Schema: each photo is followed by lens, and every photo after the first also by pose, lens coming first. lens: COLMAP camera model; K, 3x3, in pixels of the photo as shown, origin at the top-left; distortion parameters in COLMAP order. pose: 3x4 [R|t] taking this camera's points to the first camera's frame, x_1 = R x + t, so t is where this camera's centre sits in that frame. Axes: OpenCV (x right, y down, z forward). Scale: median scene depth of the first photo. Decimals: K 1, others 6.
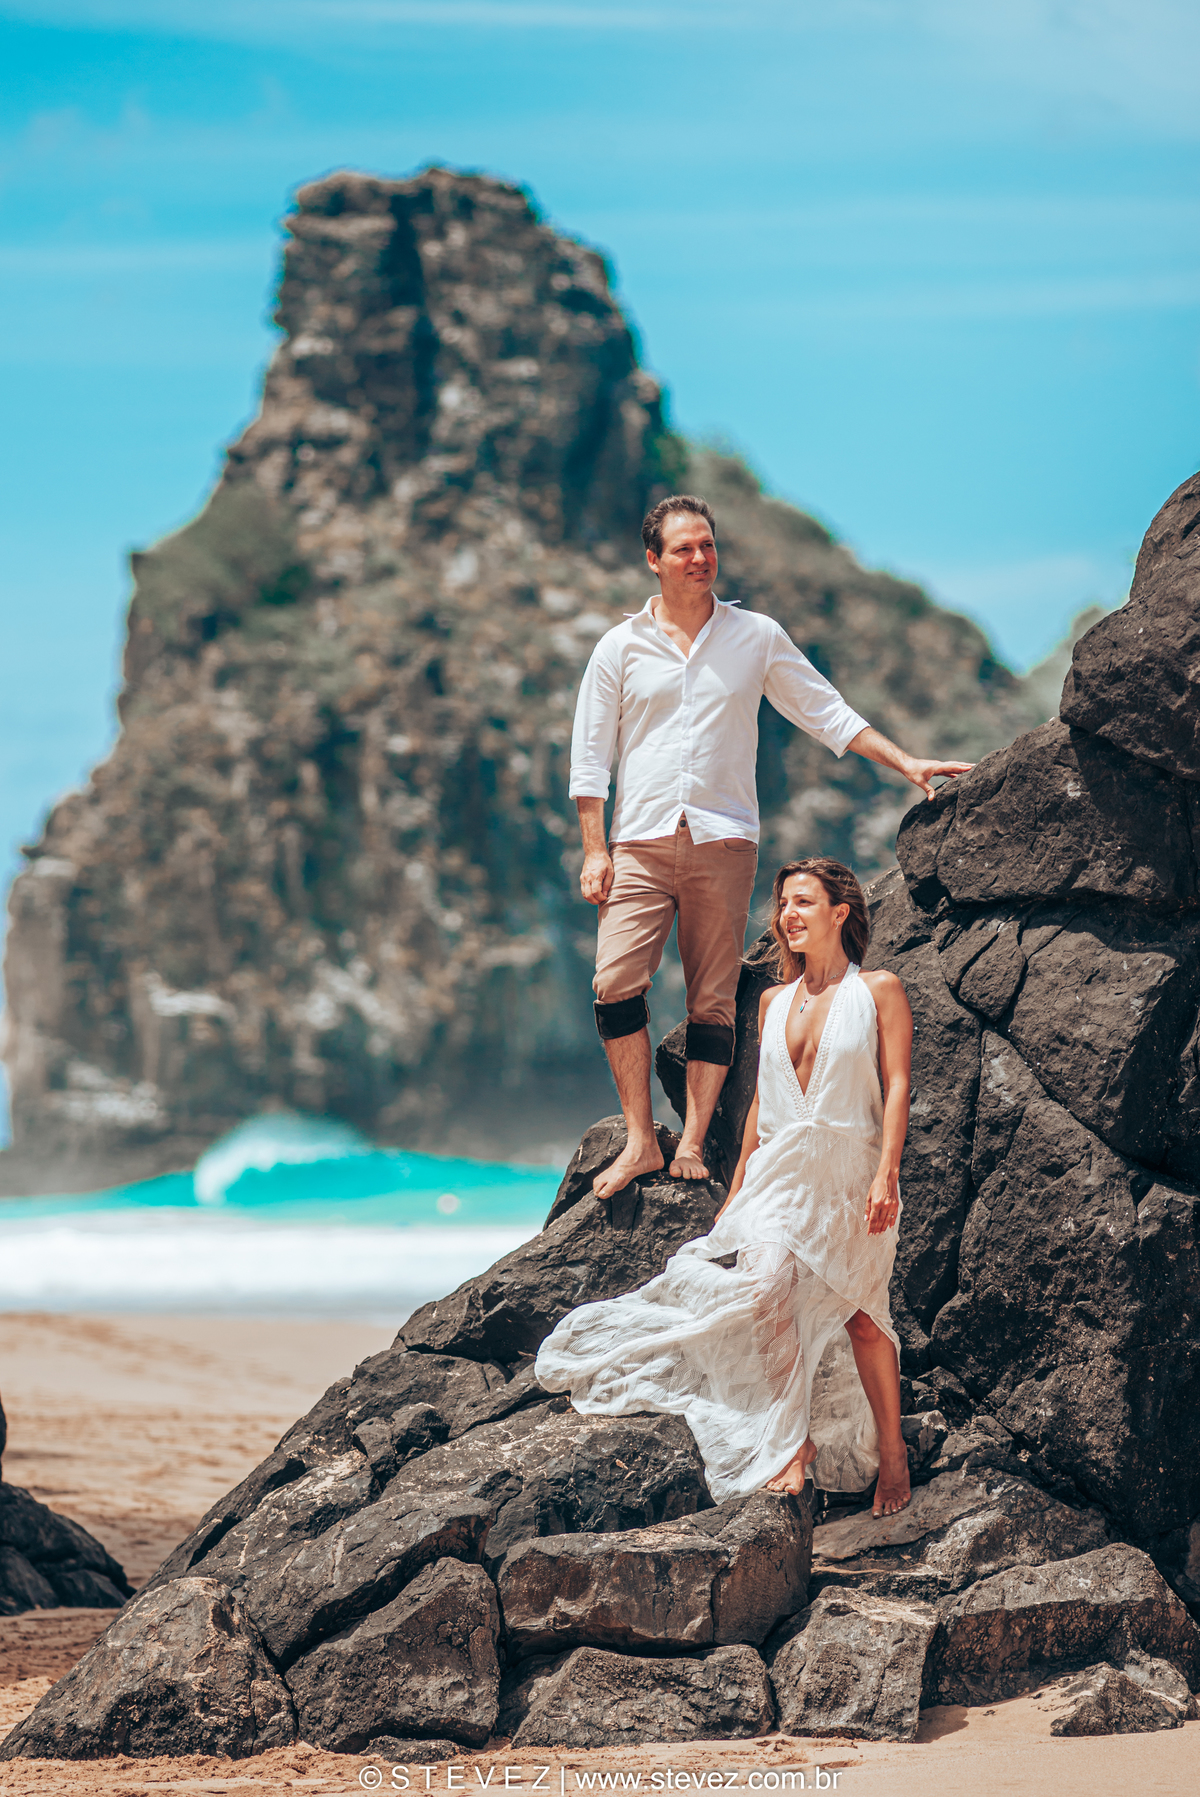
lens RADIAL K [[8933.2, 0, 600.4], [0, 8933.2, 833.7], [0, 0, 1]] dist [0.799178, 11.525491]
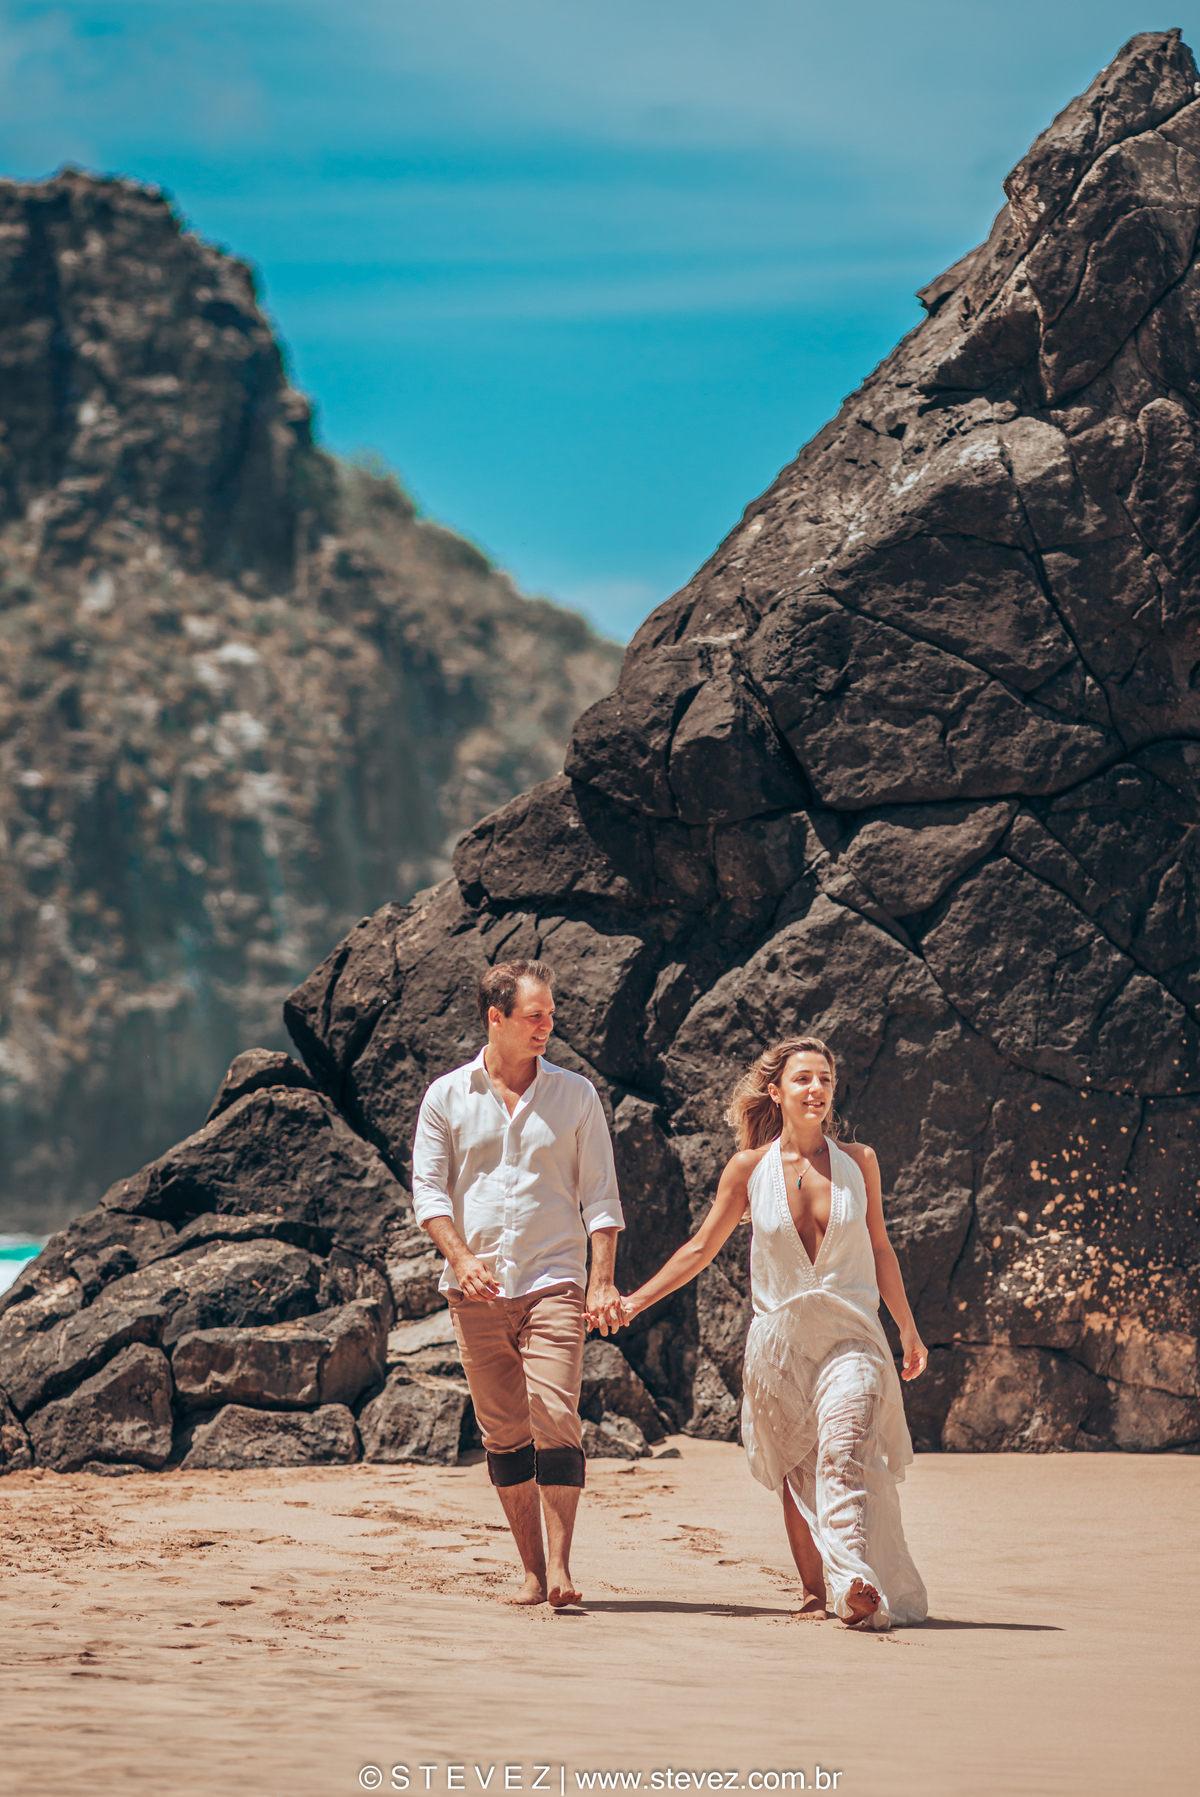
lens RADIAL K [[9621.2, 0, 600.0], [0, 9621.2, 898.5], [0, 0, 1]] dist [0.518707, 30.698789]
pose [[0.999297, 0.005780, 0.037033, -0.000272], [-0.005863, 0.999981, 0.002134, 0.003987], [-0.037020, -0.002350, 0.999312, -0.543816]]
